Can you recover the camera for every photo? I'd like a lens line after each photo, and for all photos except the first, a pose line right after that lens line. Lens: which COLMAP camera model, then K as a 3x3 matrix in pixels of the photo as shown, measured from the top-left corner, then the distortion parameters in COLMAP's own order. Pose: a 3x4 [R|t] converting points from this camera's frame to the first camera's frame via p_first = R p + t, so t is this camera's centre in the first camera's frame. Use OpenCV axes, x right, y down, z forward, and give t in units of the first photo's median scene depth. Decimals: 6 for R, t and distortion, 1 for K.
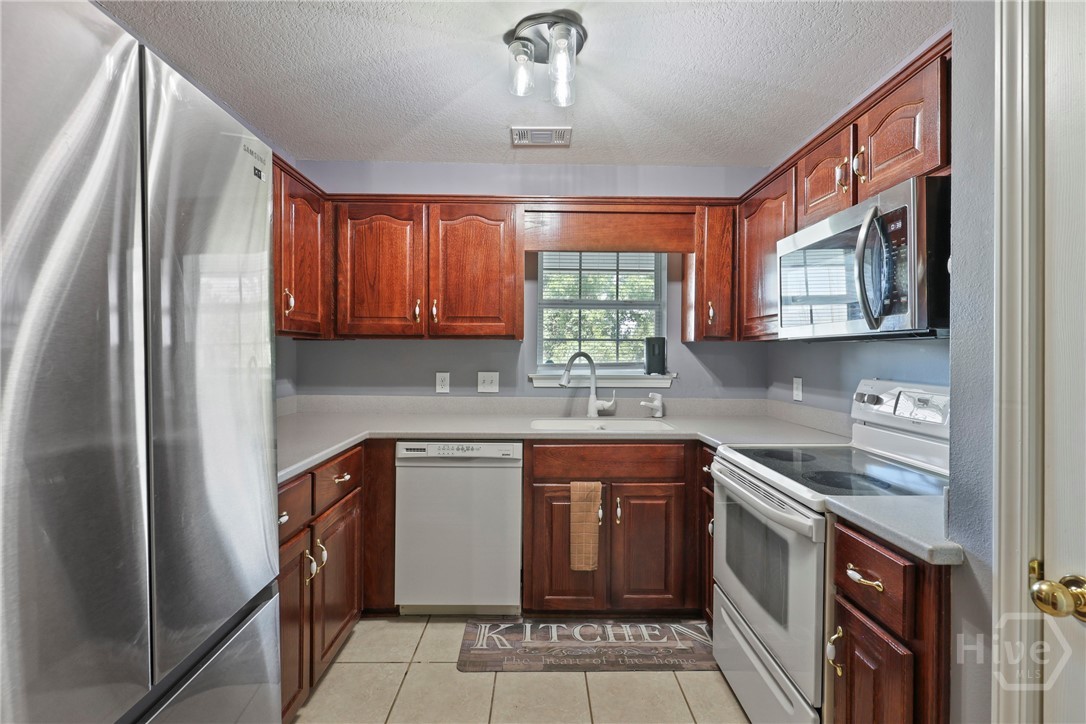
lens RADIAL K [[502.0, 0, 547.5], [0, 502.0, 362.2], [0, 0, 1]] dist [-0.000241, -0.002580]
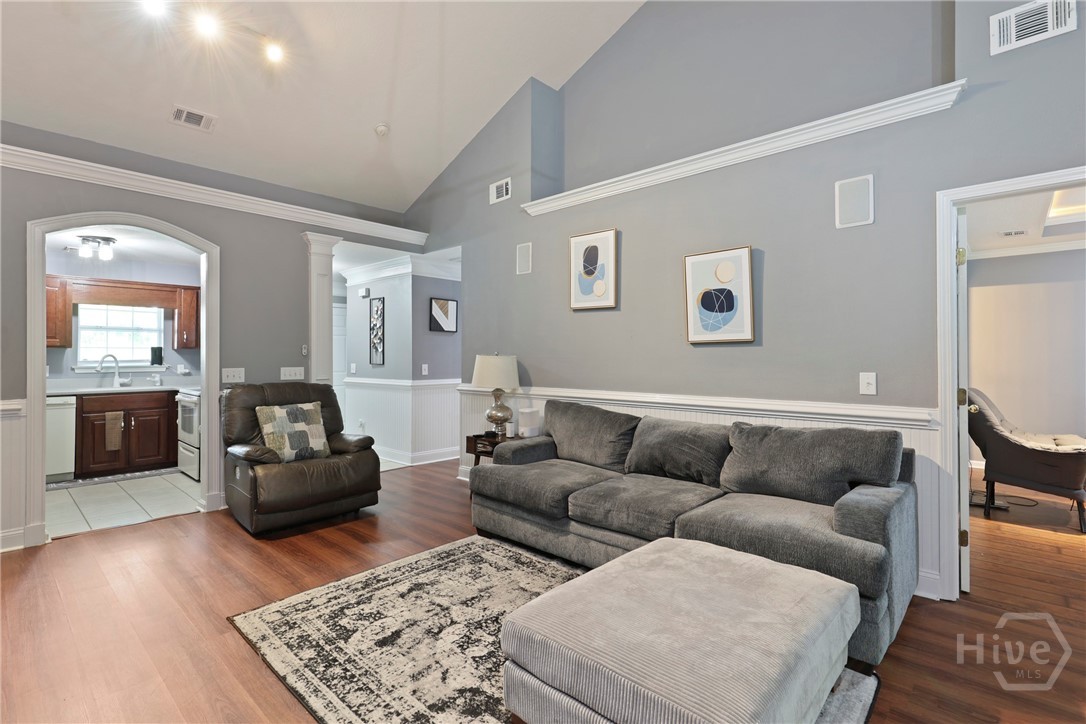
lens RADIAL K [[502.0, 0, 548.9], [0, 502.0, 354.6], [0, 0, 1]] dist [-0.000241, -0.002580]
pose [[0.681875, -0.001492, 0.731468, -0.214379], [0.014524, 0.999828, -0.011499, 0.031827], [-0.731325, 0.018465, 0.681779, -1.769463]]
